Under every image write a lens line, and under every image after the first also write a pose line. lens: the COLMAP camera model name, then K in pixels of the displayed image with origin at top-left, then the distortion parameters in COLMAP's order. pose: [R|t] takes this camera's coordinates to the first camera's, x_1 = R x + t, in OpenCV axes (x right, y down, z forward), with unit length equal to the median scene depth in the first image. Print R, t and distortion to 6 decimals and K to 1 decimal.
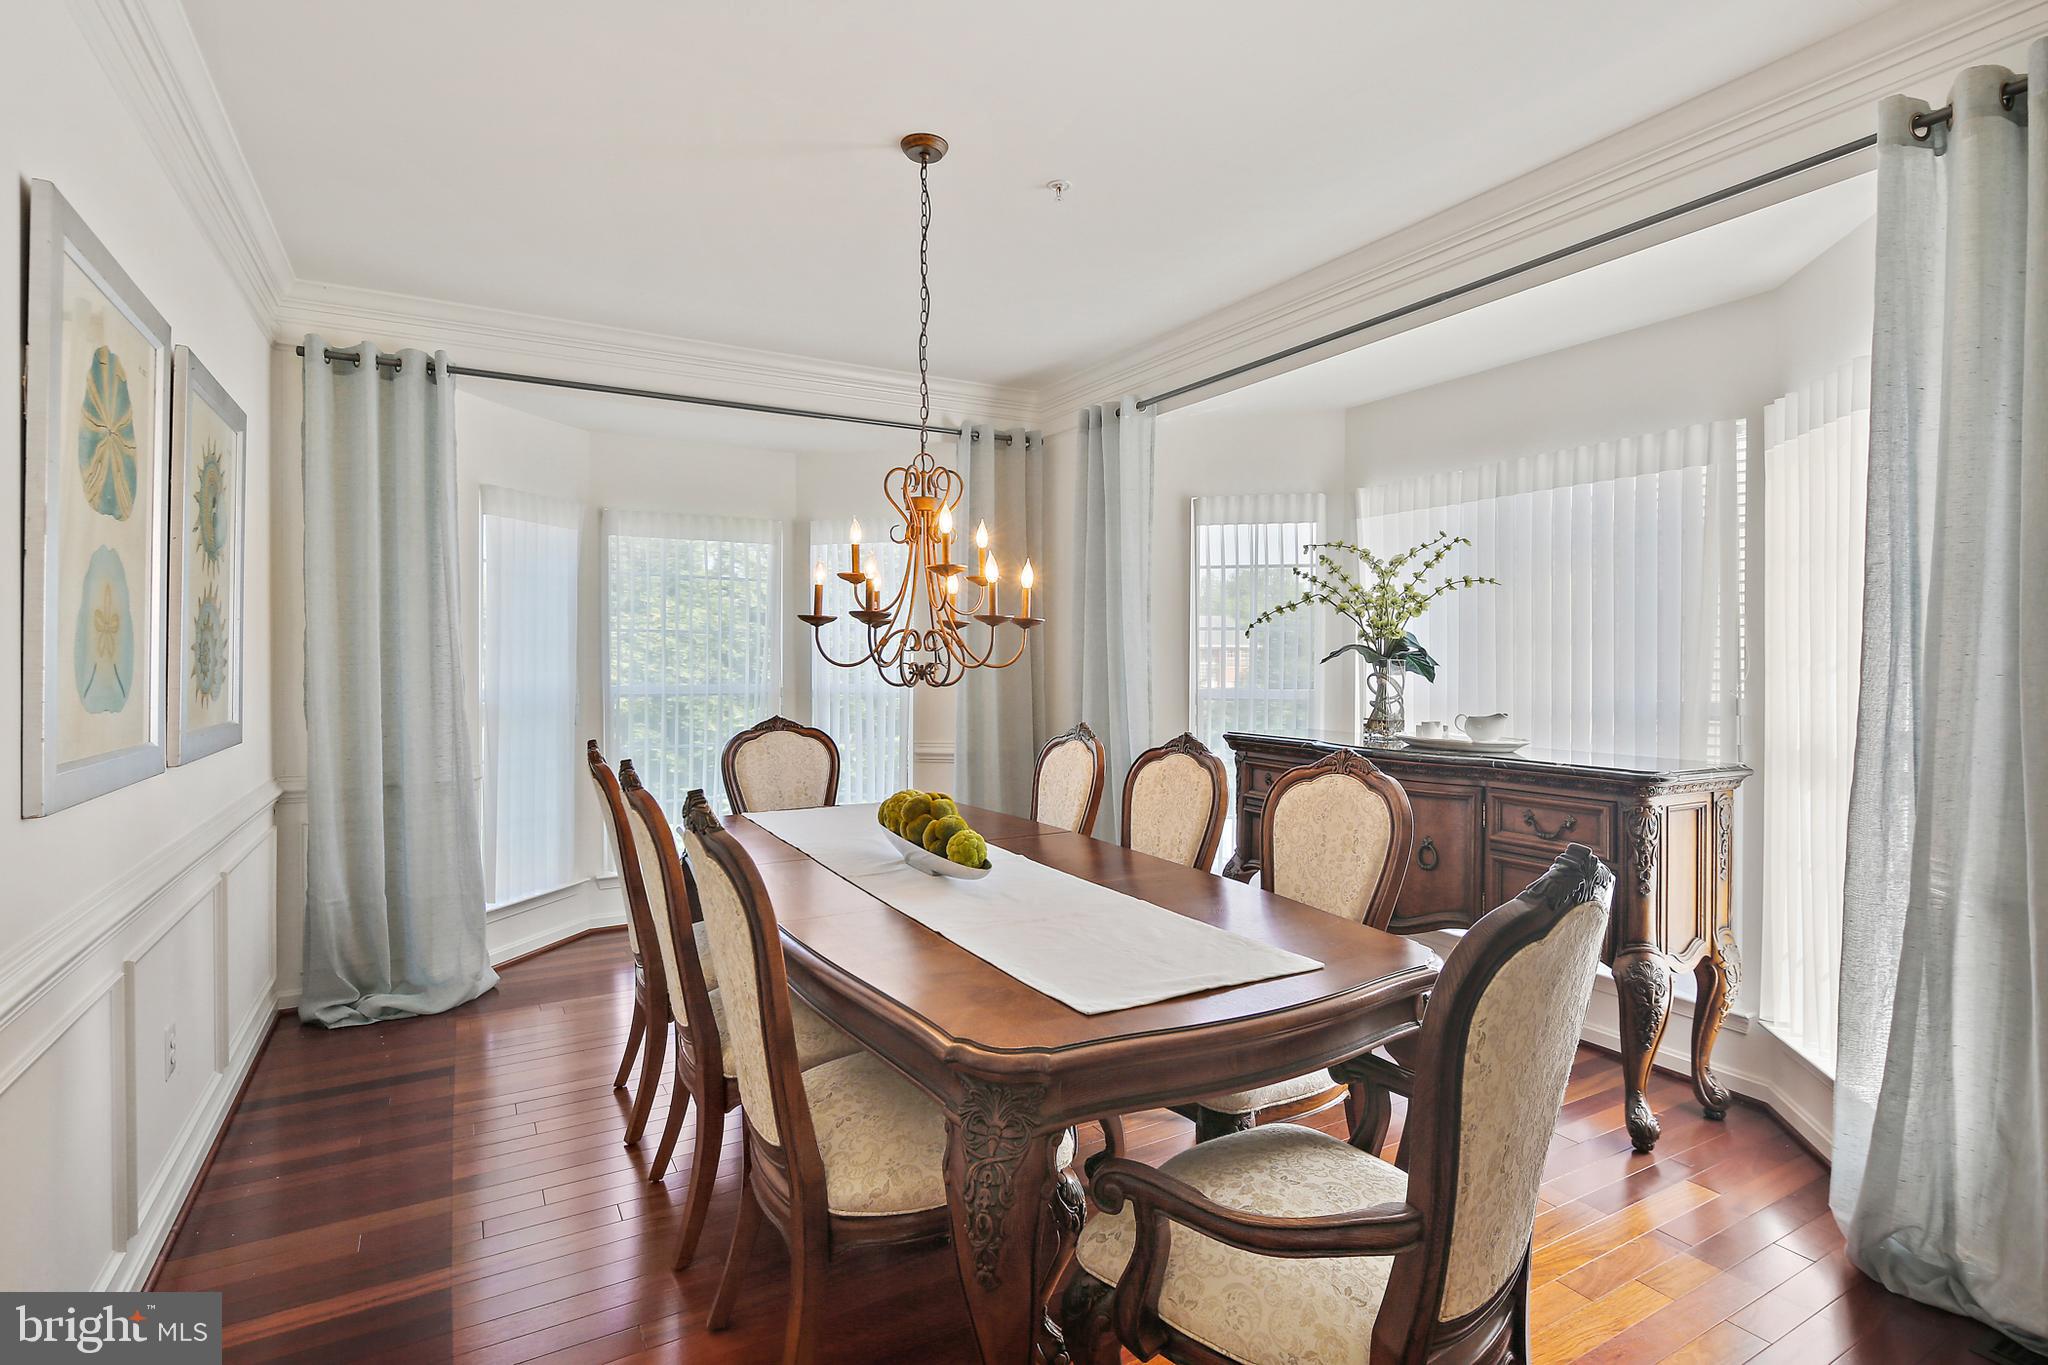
lens RADIAL K [[999.7, 0, 1021.9], [0, 999.7, 664.9], [0, 0, 1]] dist [0.002420, -0.001468]
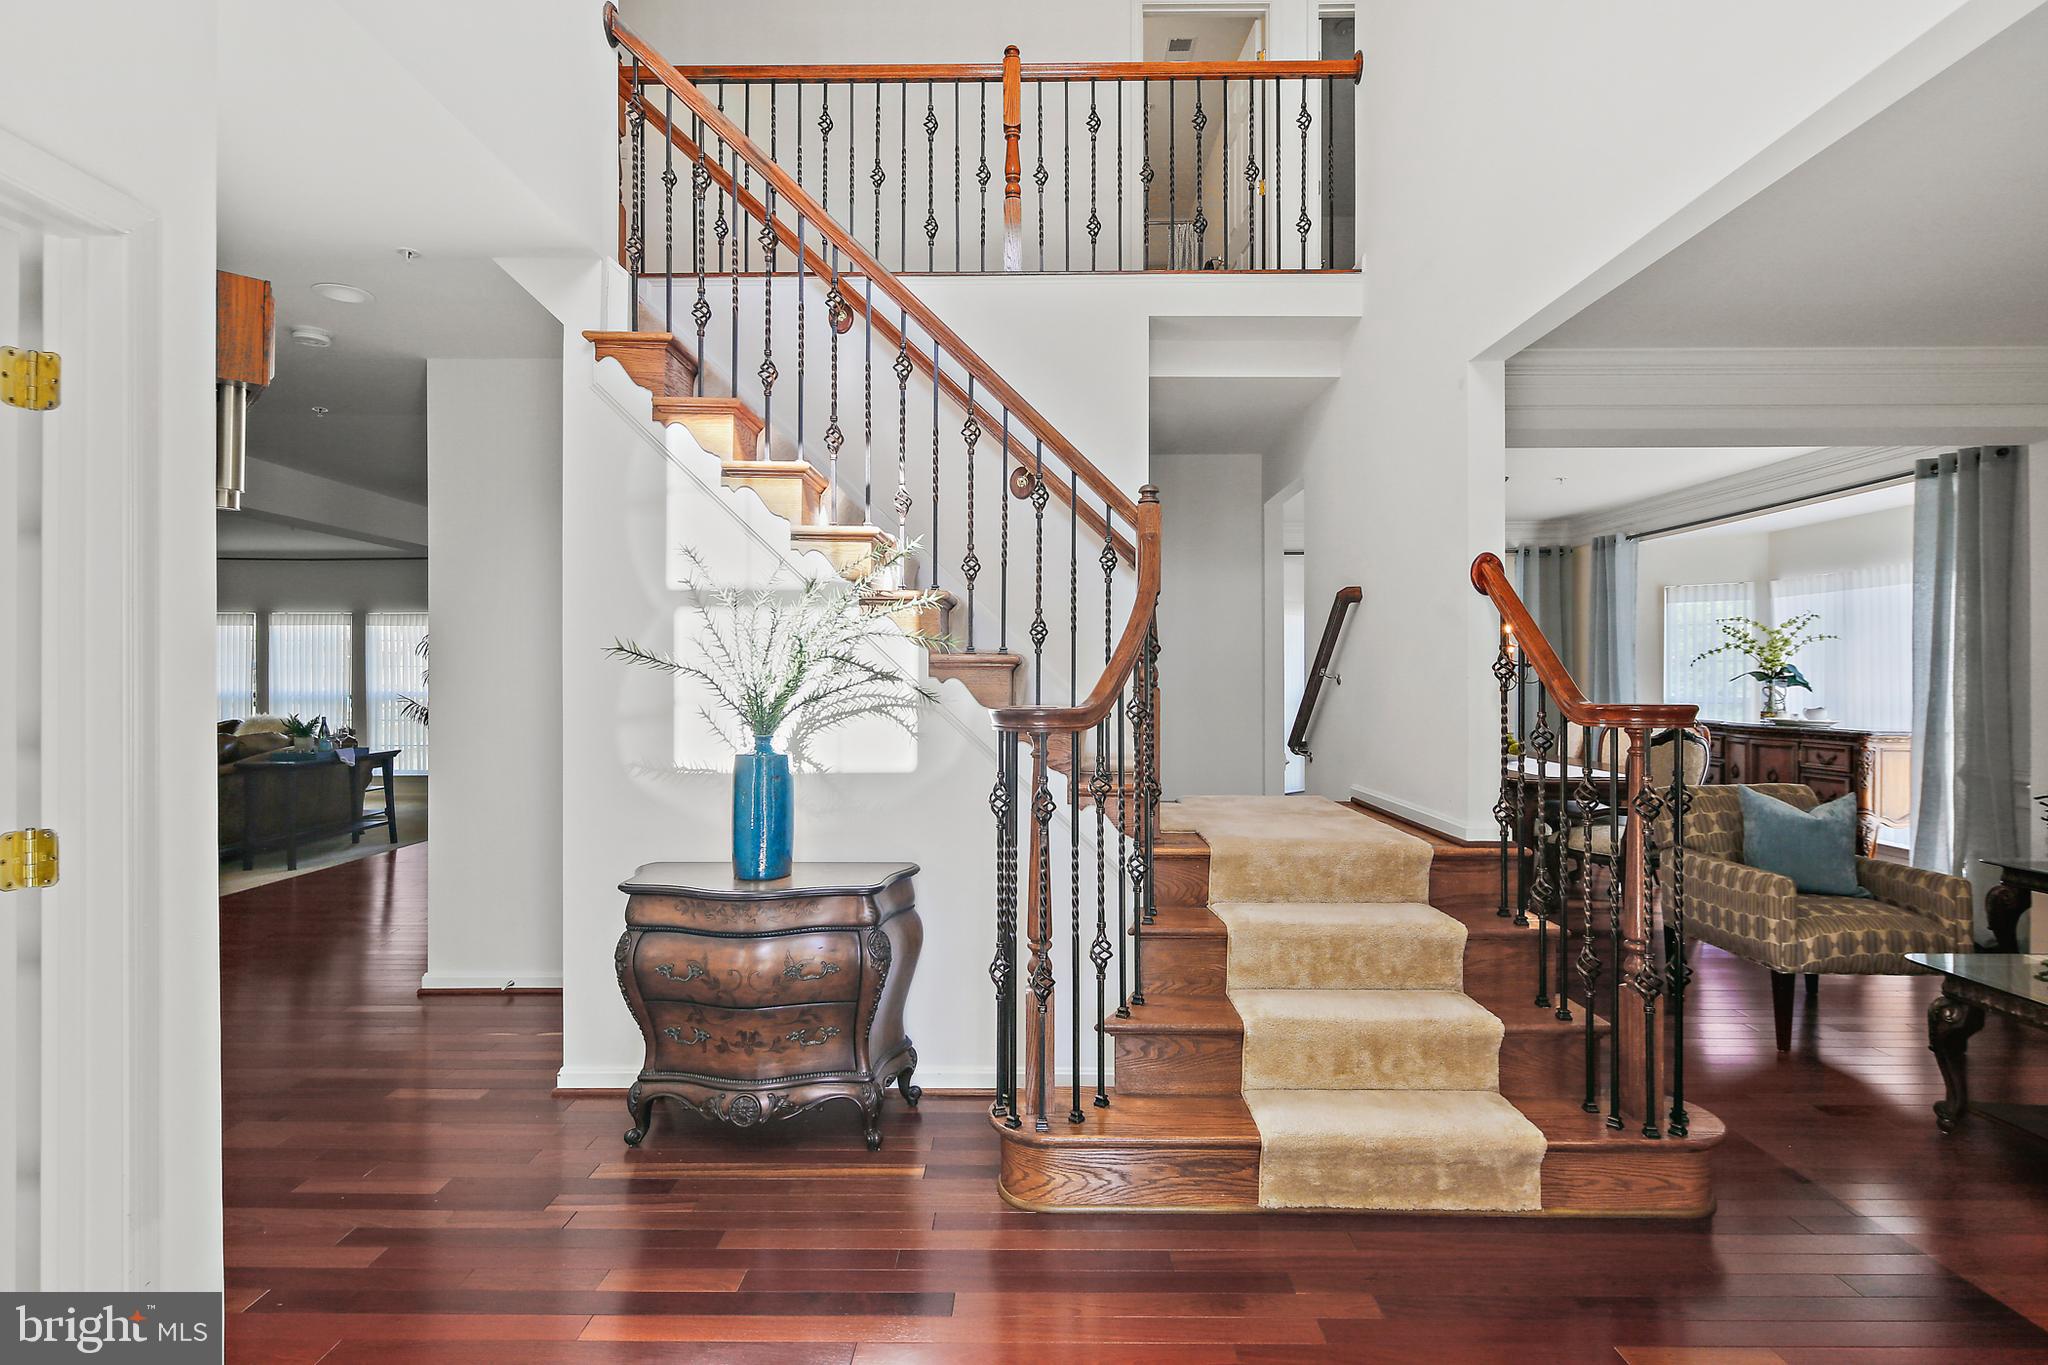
lens RADIAL K [[999.7, 0, 1023.5], [0, 999.7, 670.5], [0, 0, 1]] dist [0.002420, -0.001468]
pose [[0.862694, -0.005610, -0.505695, 0.100844], [-0.002010, 0.999893, -0.014520, 0.007840], [0.505722, 0.013543, 0.862590, -1.239448]]
